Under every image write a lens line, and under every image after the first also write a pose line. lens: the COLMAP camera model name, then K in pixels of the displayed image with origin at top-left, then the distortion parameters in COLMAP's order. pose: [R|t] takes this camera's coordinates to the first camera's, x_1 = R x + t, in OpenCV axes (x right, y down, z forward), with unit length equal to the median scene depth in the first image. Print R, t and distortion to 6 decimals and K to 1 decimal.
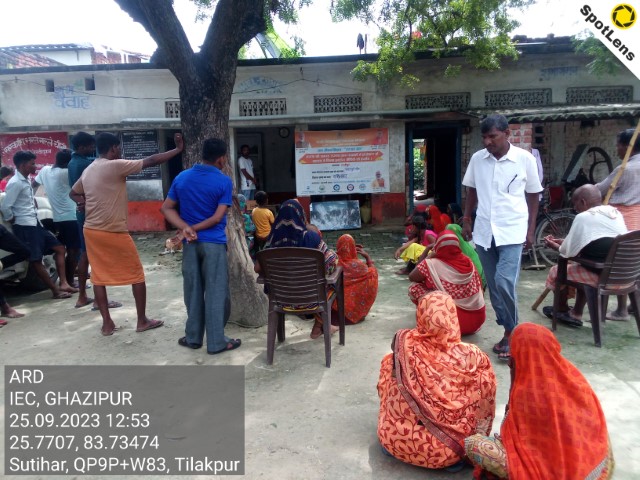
lens RADIAL K [[497.5, 0, 320.0], [0, 497.5, 240.0], [0, 0, 1]] dist [0.119638, -0.175150]
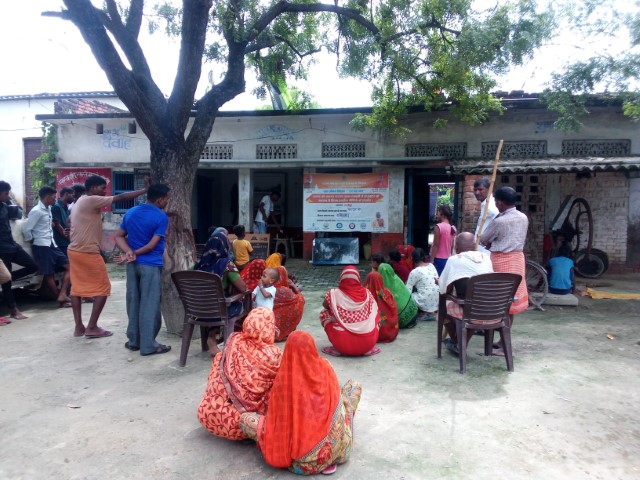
lens RADIAL K [[497.5, 0, 320.0], [0, 497.5, 240.0], [0, 0, 1]] dist [0.119638, -0.175150]
pose [[0.990412, 0.046605, -0.130049, 0.139035], [-0.055854, 0.996093, -0.068400, 0.002181], [0.126353, 0.075008, 0.989145, -0.073837]]
